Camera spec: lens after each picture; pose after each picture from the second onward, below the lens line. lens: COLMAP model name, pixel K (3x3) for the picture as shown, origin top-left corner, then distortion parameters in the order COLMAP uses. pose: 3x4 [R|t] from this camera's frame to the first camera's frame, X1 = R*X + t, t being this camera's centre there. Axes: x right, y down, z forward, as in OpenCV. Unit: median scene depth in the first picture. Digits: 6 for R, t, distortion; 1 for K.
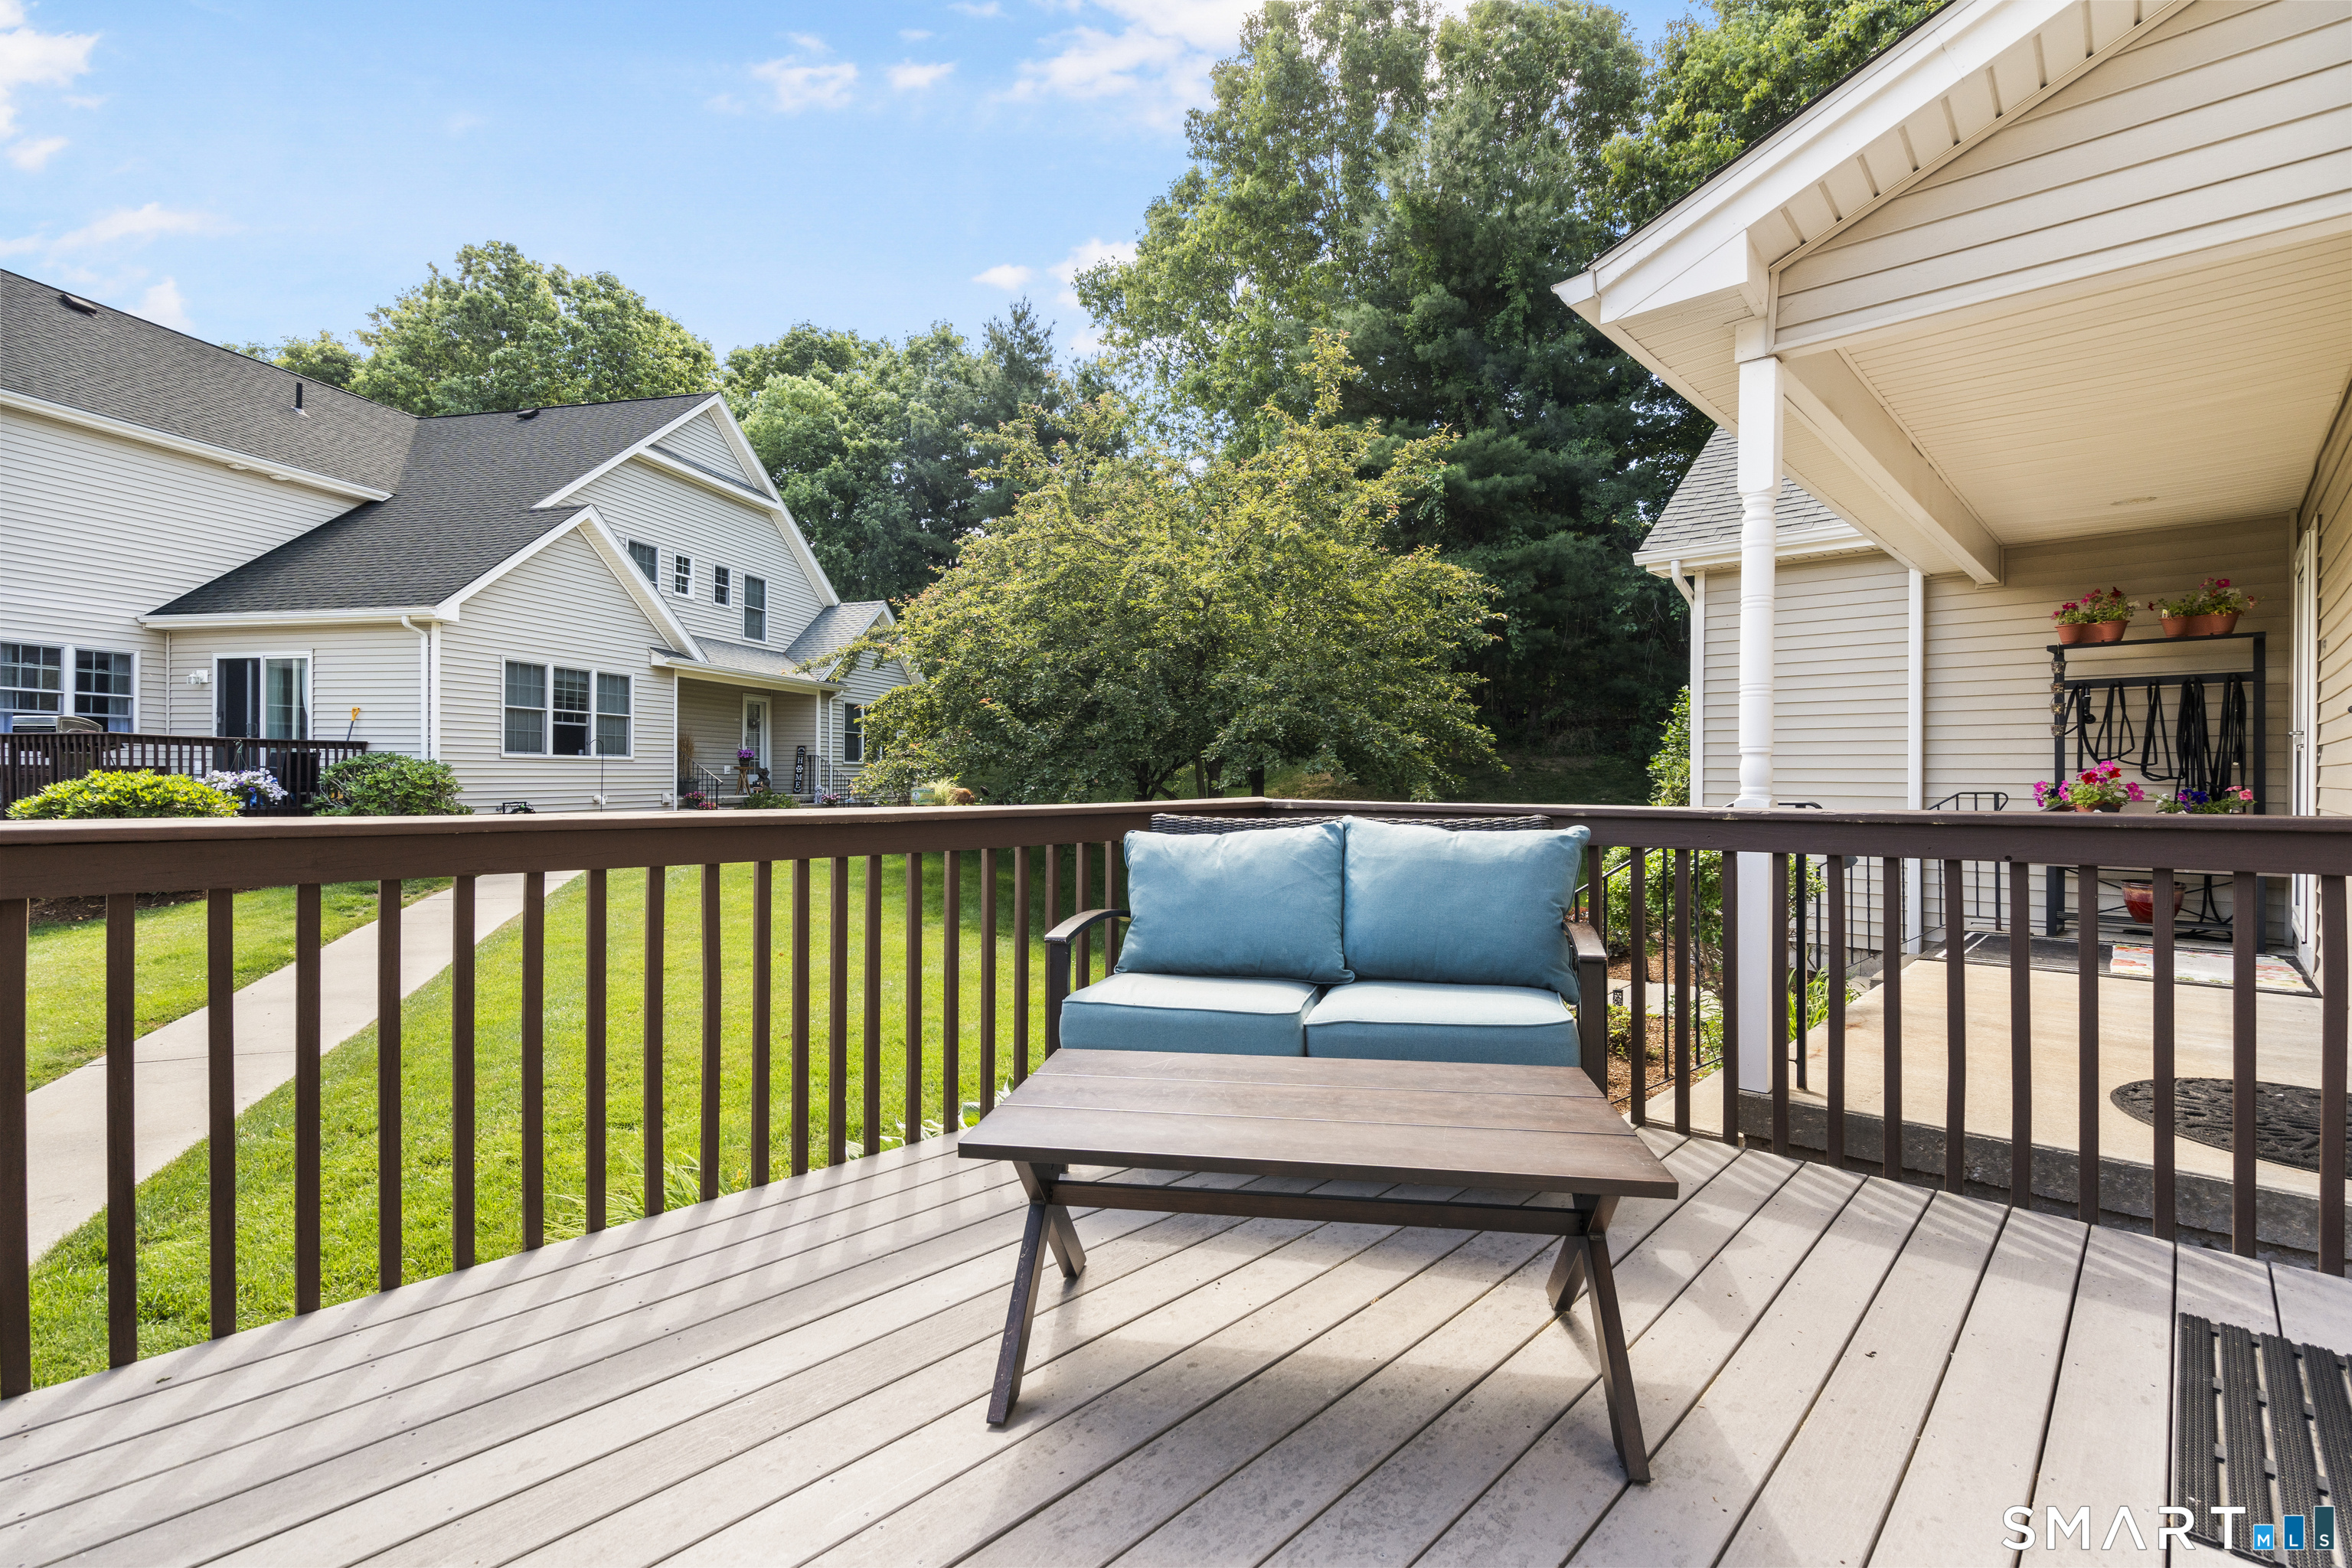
lens RADIAL K [[1061.5, 0, 1184.4], [0, 1061.5, 778.3], [0, 0, 1]] dist [-0.000545, 0.000949]
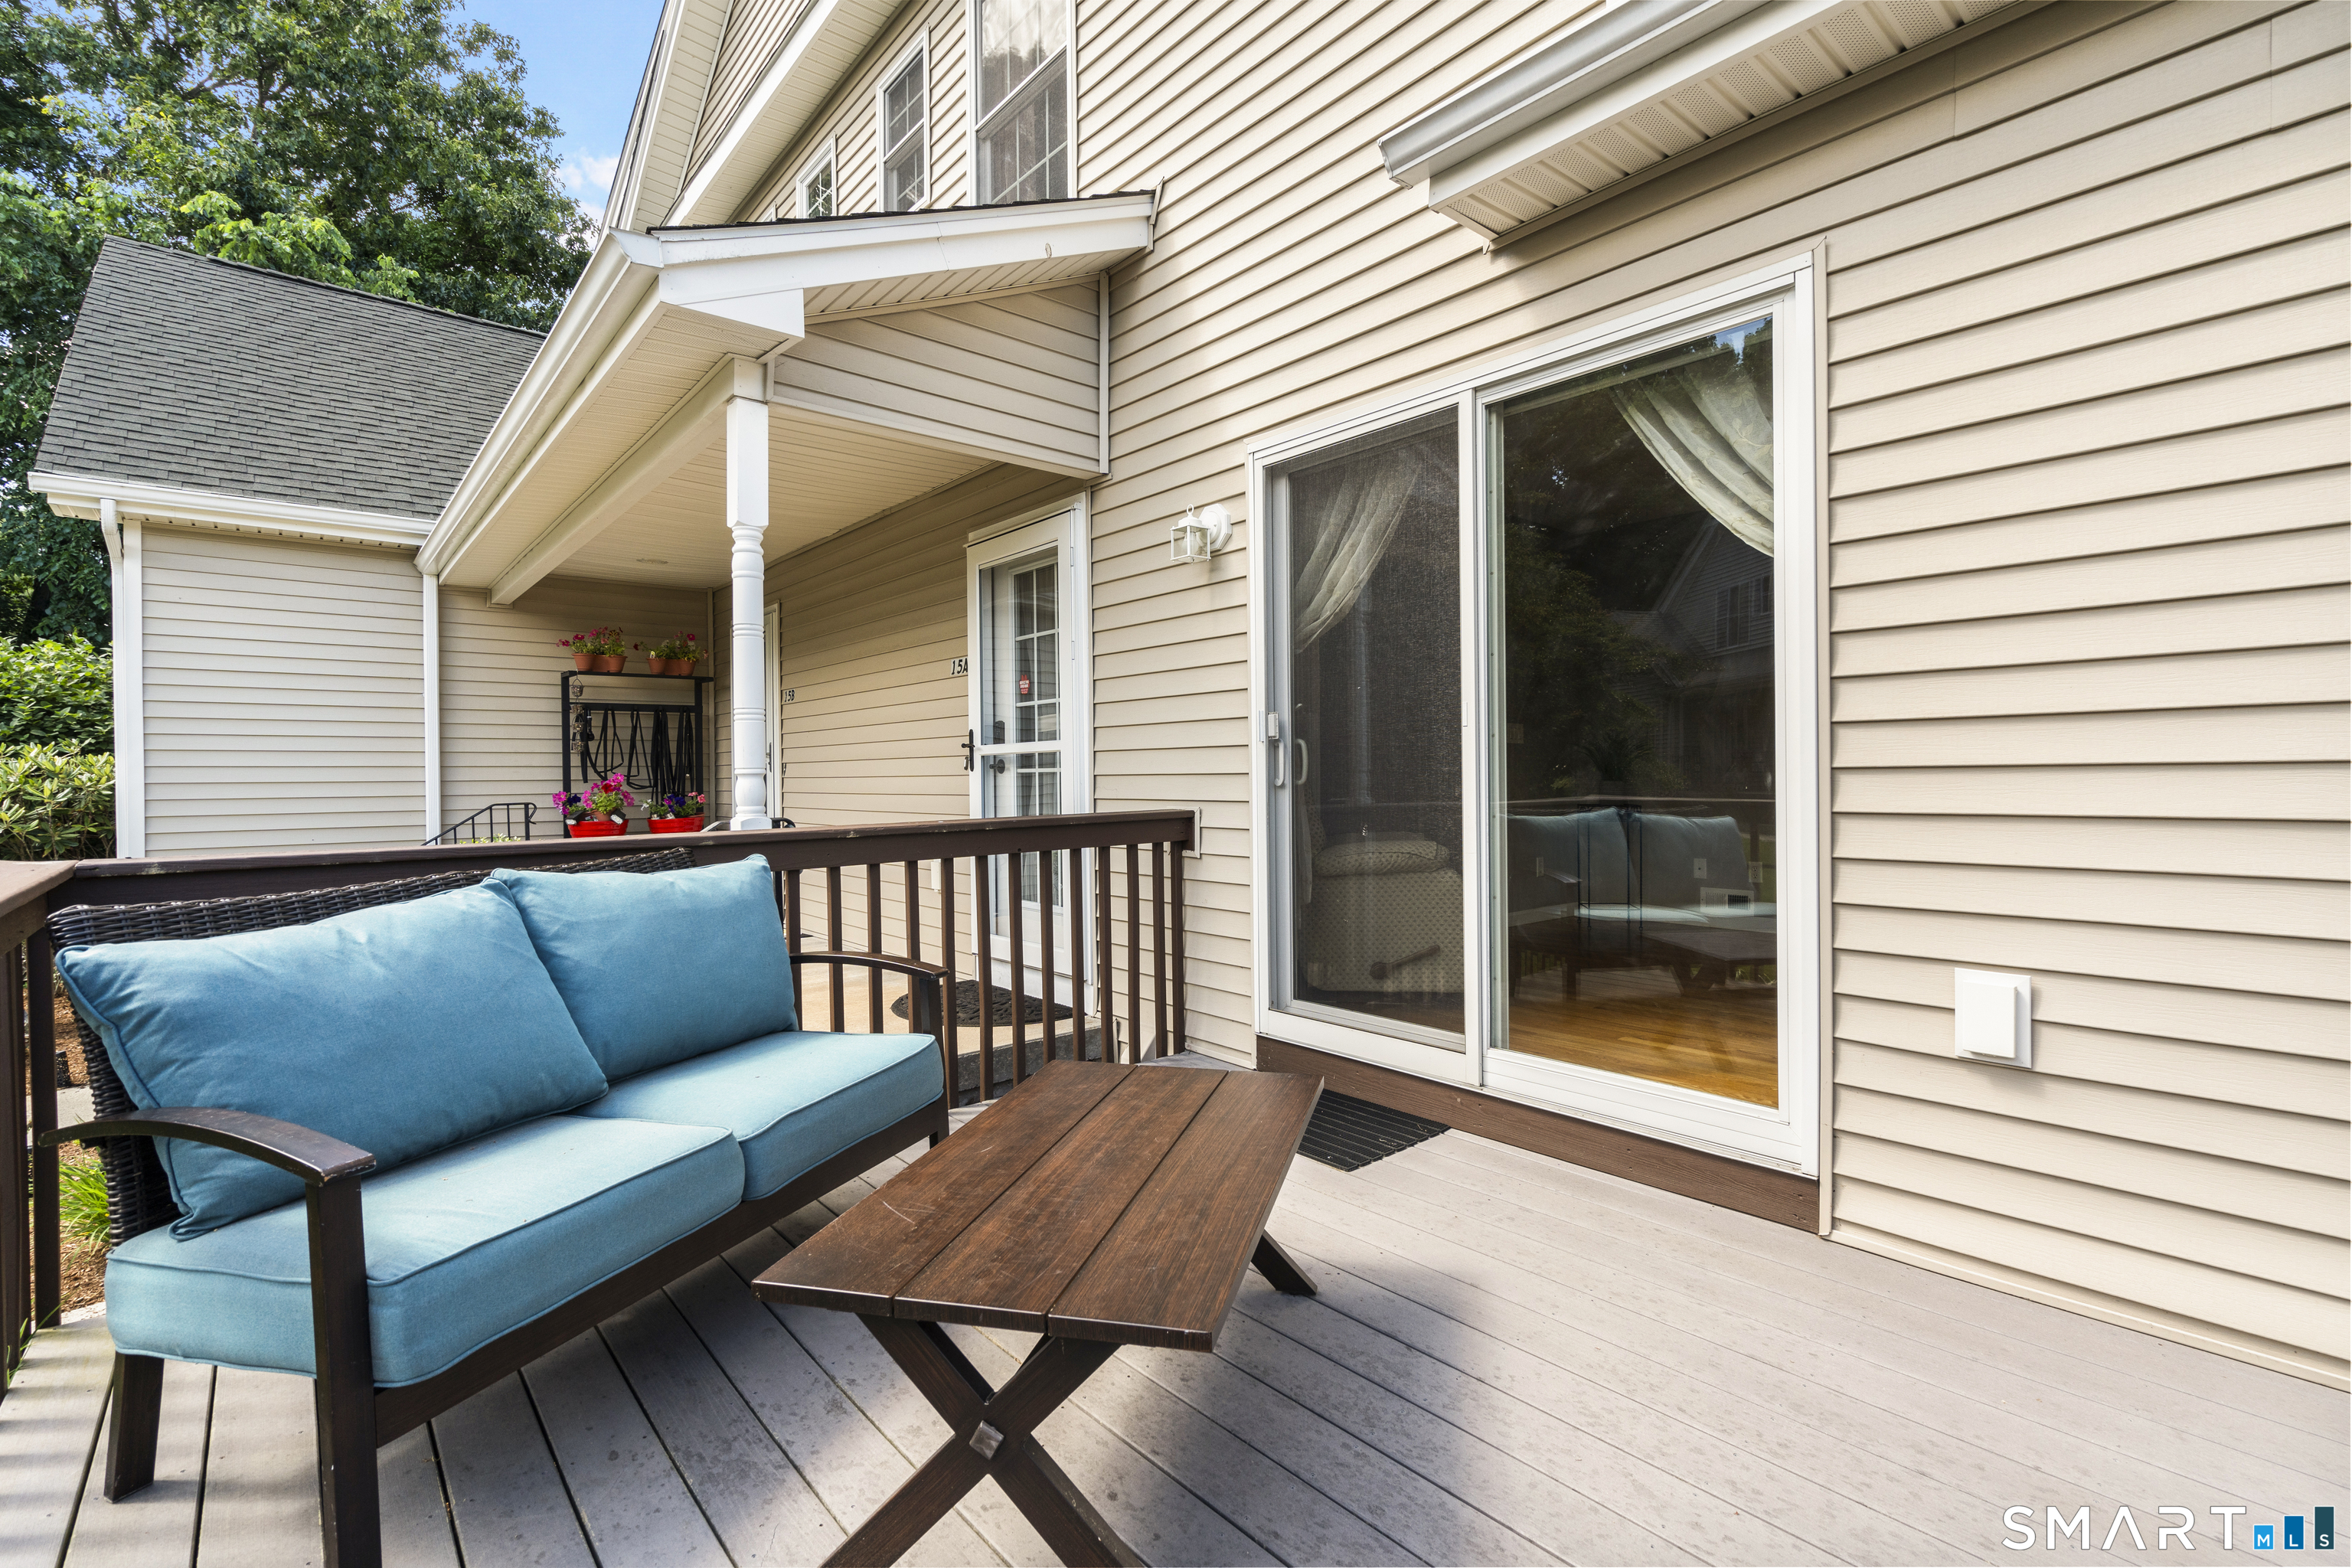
lens RADIAL K [[1061.5, 0, 1184.4], [0, 1061.5, 778.3], [0, 0, 1]] dist [-0.000545, 0.000949]
pose [[0.106900, -0.007855, 0.994239, -0.236013], [0.011750, 0.999909, 0.006636, -0.010839], [-0.994200, 0.010973, 0.106983, 0.235628]]
